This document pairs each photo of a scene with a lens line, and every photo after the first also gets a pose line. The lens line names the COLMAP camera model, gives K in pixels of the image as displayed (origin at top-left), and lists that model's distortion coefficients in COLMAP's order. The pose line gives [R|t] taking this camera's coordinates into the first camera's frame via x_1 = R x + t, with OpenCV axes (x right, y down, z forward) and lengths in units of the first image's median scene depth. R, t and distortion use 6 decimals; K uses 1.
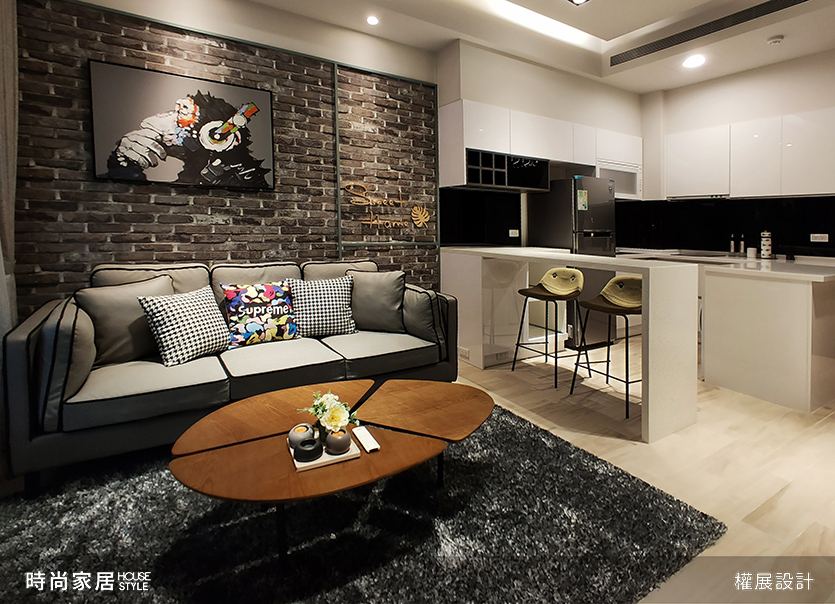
lens RADIAL K [[456.6, 0, 443.8], [0, 456.6, 265.2], [0, 0, 1]] dist [0.002516, 0.000424]
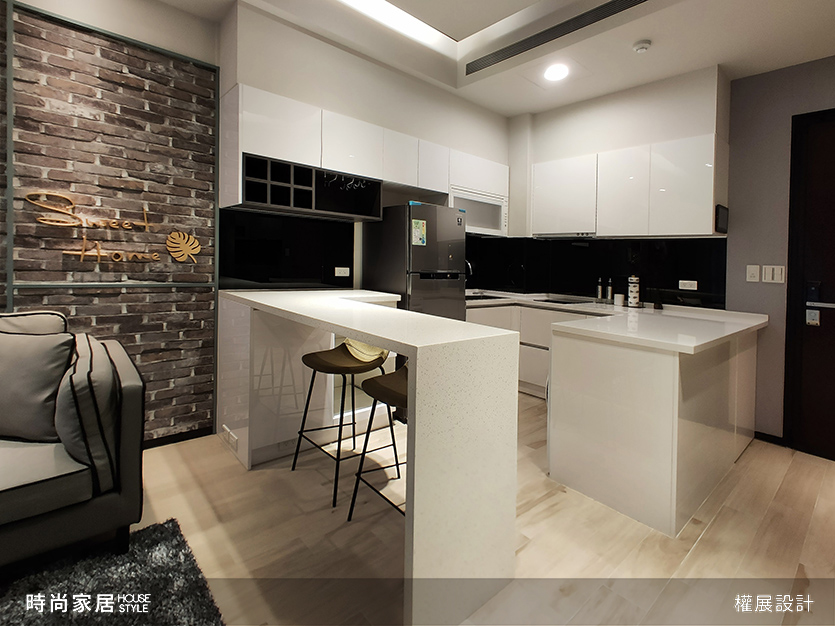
lens RADIAL K [[415.4, 0, 437.3], [0, 415.4, 292.7], [0, 0, 1]] dist [0.002070, 0.000850]
pose [[0.989185, 0.014852, 0.145922, 0.264988], [-0.013919, 0.999876, -0.007414, -0.038440], [-0.146014, 0.005303, 0.989268, 0.325607]]
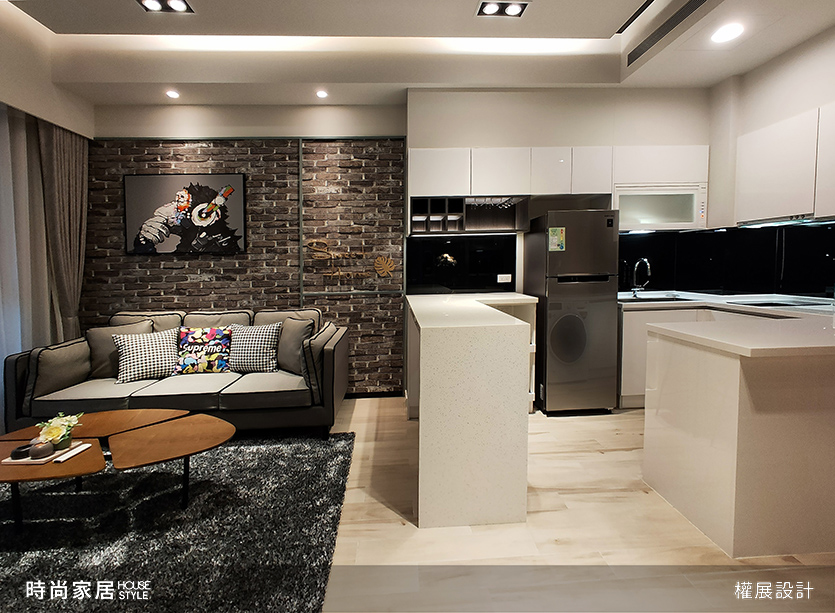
lens RADIAL K [[443.7, 0, 417.5], [0, 443.7, 306.5], [0, 0, 1]] dist [0.001651, 0.000439]
pose [[0.853130, 0.012398, -0.521551, 0.588428], [-0.006272, 0.999889, 0.013510, -0.031024], [0.521660, -0.008254, 0.853113, 0.182492]]
